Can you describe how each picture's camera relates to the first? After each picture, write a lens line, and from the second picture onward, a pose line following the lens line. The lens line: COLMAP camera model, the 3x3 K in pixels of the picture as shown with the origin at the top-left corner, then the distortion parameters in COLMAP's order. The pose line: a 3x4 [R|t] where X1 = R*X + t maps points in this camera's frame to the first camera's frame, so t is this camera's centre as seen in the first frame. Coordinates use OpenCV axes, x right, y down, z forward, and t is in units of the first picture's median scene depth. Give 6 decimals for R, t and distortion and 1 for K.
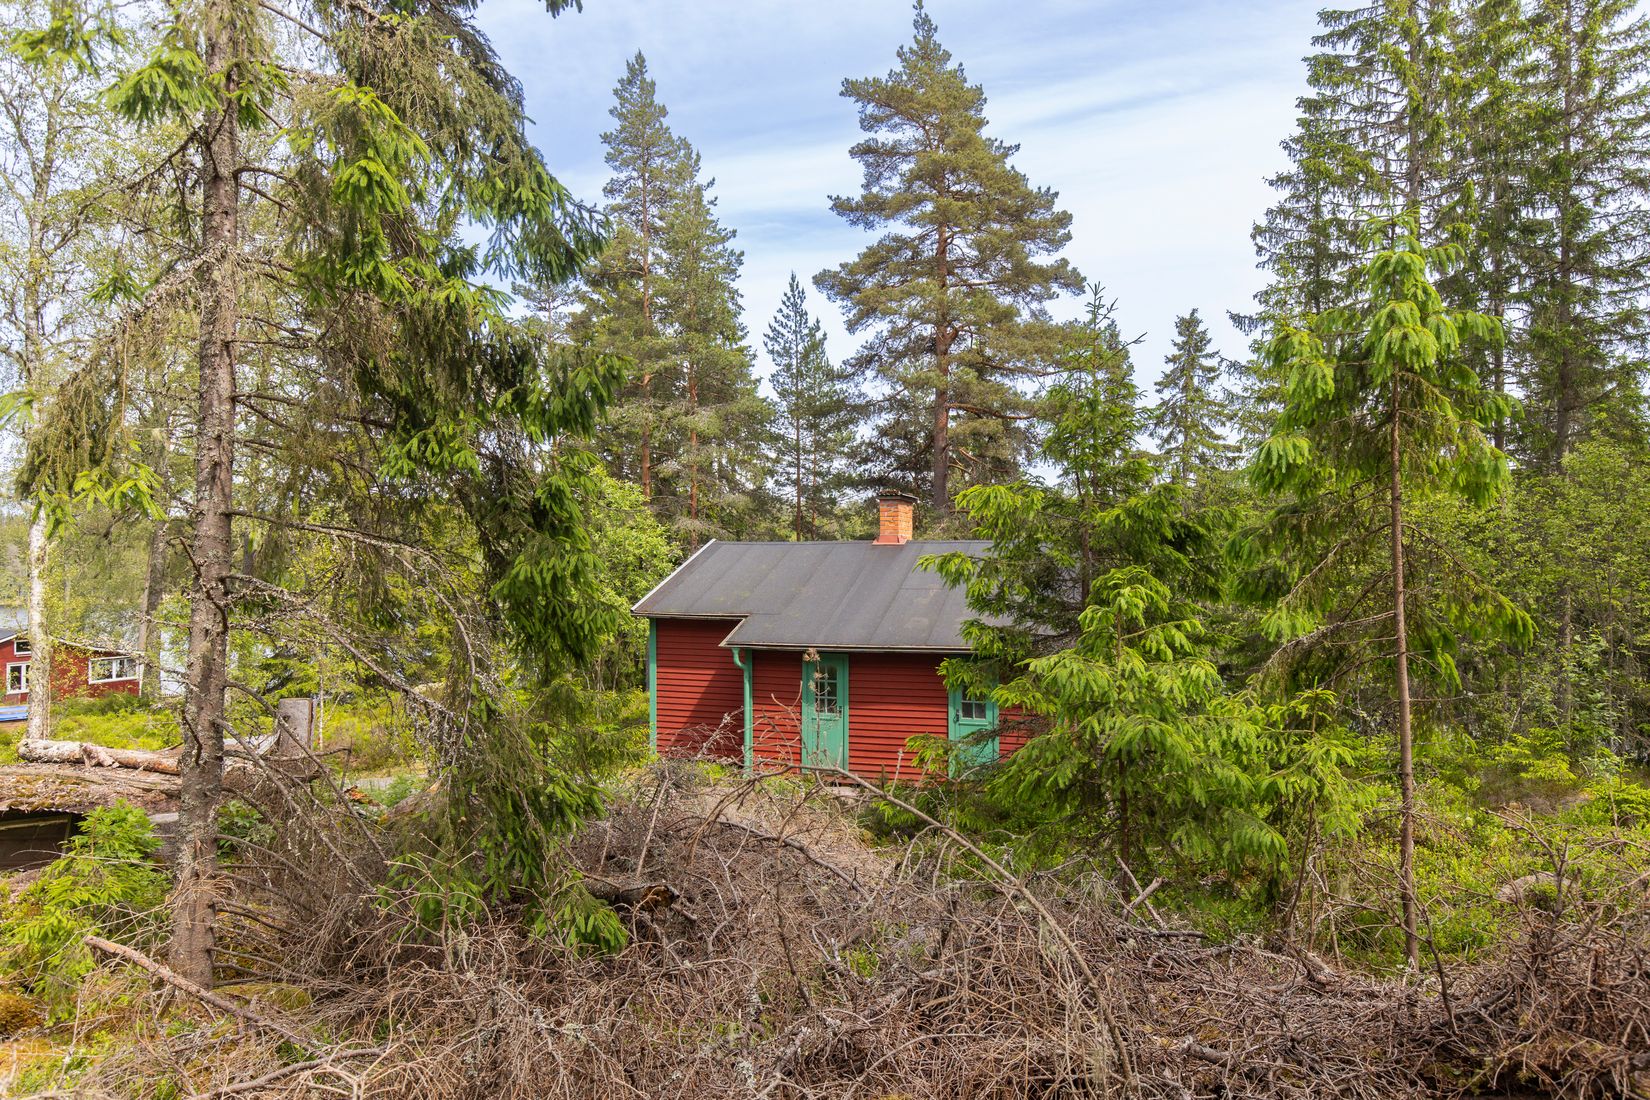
lens RADIAL K [[1318.4, 0, 825.0], [0, 1318.4, 550.0], [0, 0, 1]] dist [0.005190, 0.001264]
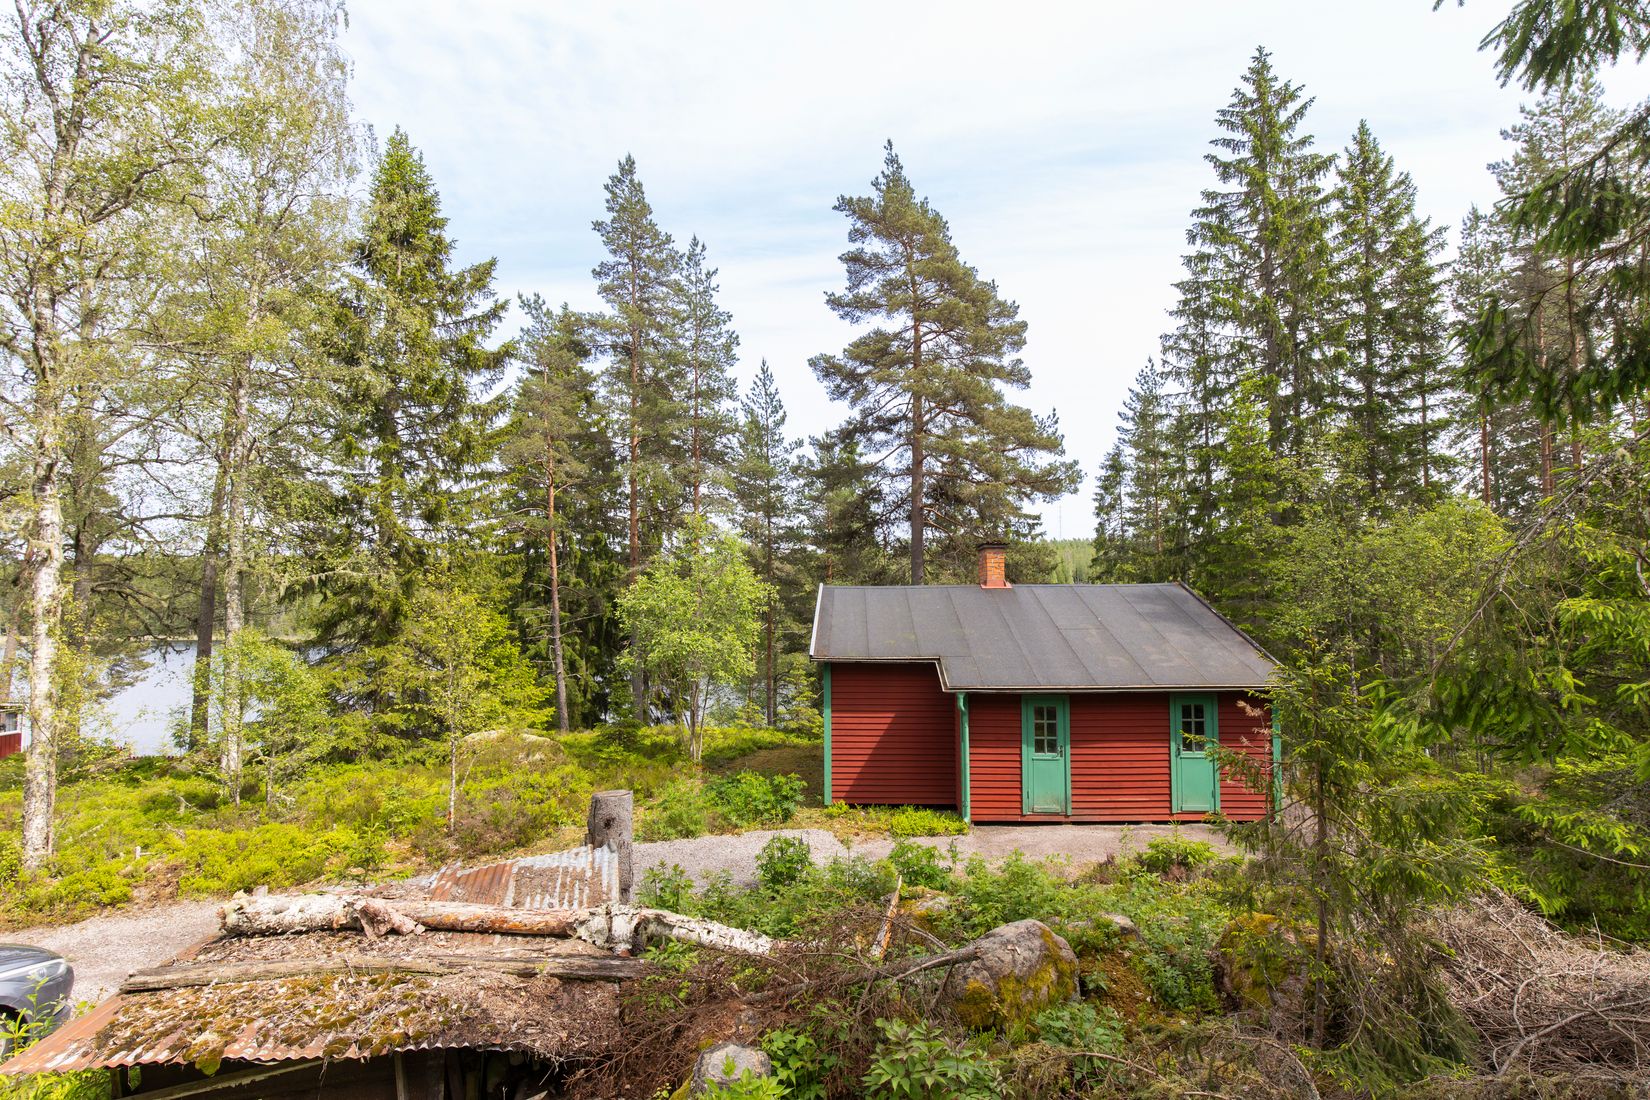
lens RADIAL K [[887.0, 0, 825.0], [0, 887.0, 550.0], [0, 0, 1]] dist [0.011208, -0.000161]
pose [[0.942553, 0.010936, 0.333878, -0.271142], [0.004938, 0.998899, -0.046658, -0.001694], [-0.334020, 0.045627, 0.941461, 0.277528]]
